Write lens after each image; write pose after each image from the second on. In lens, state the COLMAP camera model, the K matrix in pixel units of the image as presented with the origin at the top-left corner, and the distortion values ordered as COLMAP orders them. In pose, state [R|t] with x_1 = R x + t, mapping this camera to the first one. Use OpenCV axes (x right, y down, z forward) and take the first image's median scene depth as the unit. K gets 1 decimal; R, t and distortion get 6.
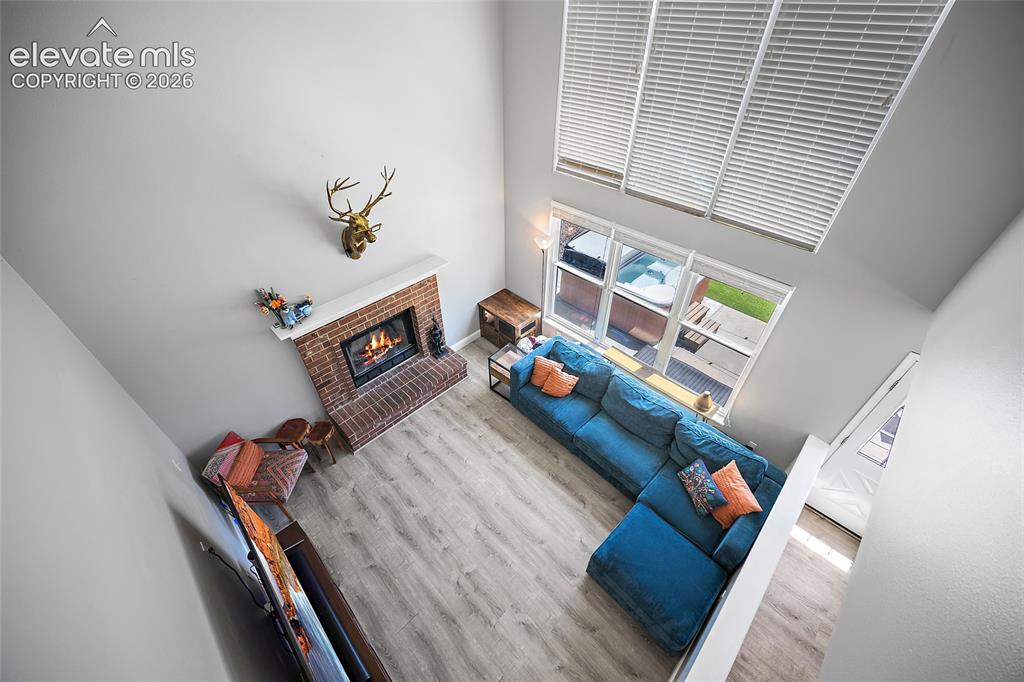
lens RADIAL K [[409.1, 0, 521.3], [0, 409.1, 342.6], [0, 0, 1]] dist [-0.000428, -0.001219]
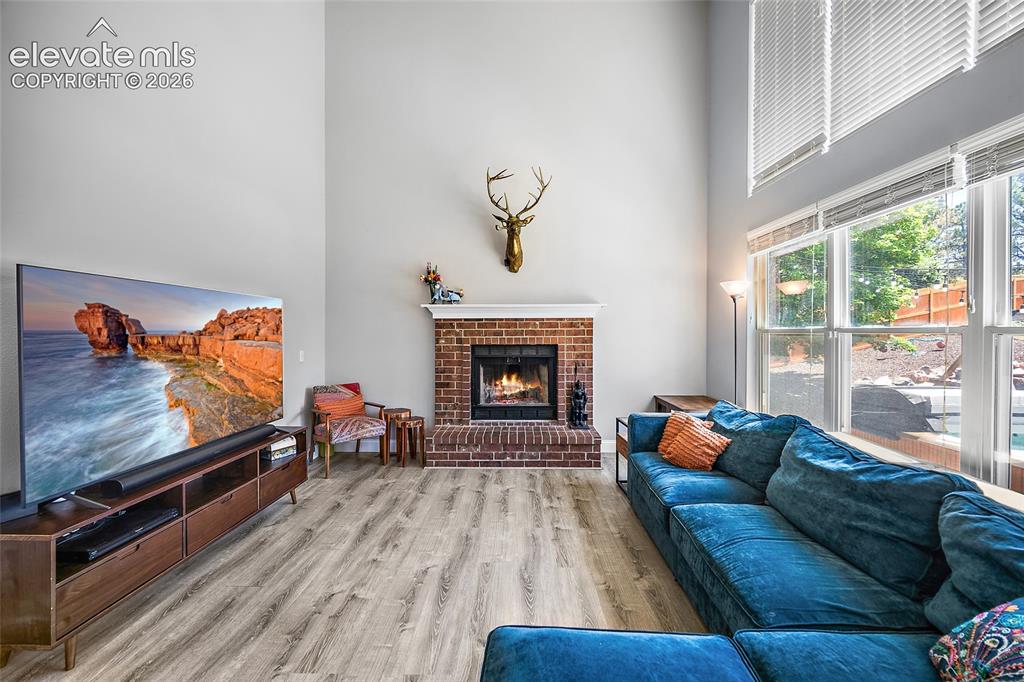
lens RADIAL K [[409.1, 0, 510.9], [0, 409.1, 335.7], [0, 0, 1]] dist [-0.000428, -0.001219]
pose [[0.679014, -0.006259, -0.734099, 0.365772], [-0.478924, 0.754094, -0.449416, 0.390173], [0.556392, 0.656737, 0.509042, 0.529869]]
